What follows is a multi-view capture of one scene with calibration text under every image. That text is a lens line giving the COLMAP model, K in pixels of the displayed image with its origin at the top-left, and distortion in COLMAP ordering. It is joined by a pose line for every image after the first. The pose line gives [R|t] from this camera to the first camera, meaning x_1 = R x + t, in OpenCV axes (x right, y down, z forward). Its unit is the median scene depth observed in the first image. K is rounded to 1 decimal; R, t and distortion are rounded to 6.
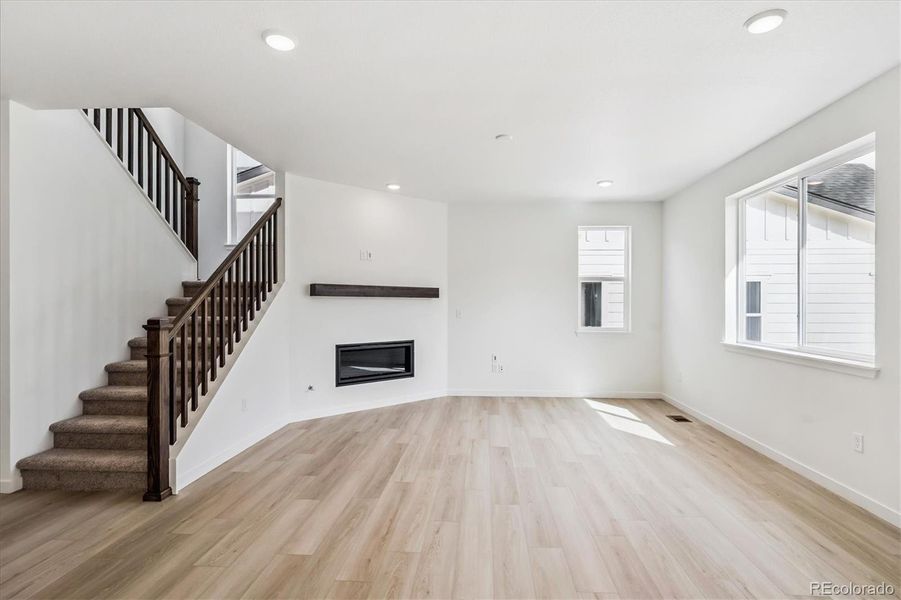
lens RADIAL K [[458.8, 0, 465.1], [0, 458.8, 306.6], [0, 0, 1]] dist [-0.002528, -0.000632]
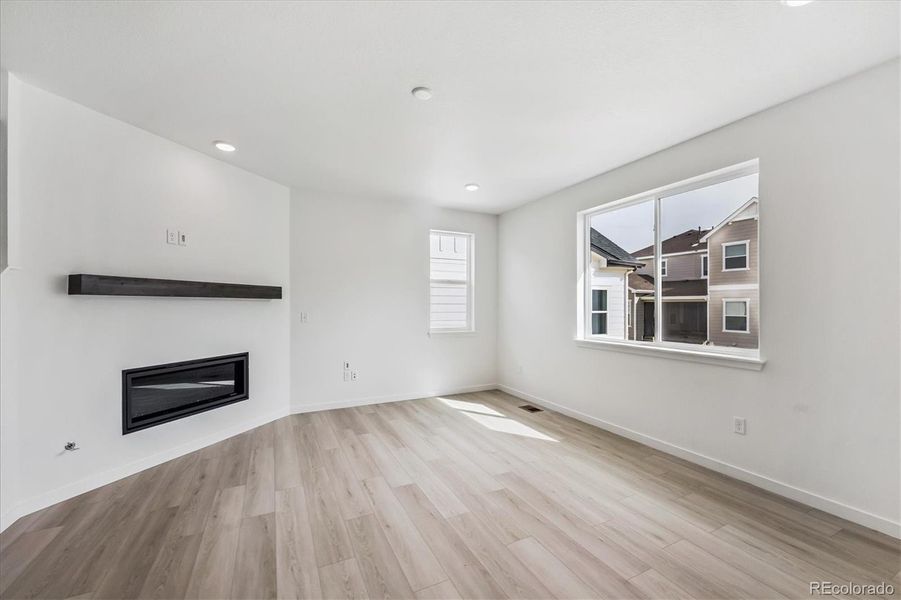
lens RADIAL K [[363.5, 0, 456.1], [0, 363.5, 305.2], [0, 0, 1]] dist [-0.004951, -0.000322]
pose [[0.869131, -0.003457, 0.494570, -0.142218], [0.005099, 0.999985, -0.001971, -0.006452], [-0.494555, 0.004235, 0.869136, 0.366002]]
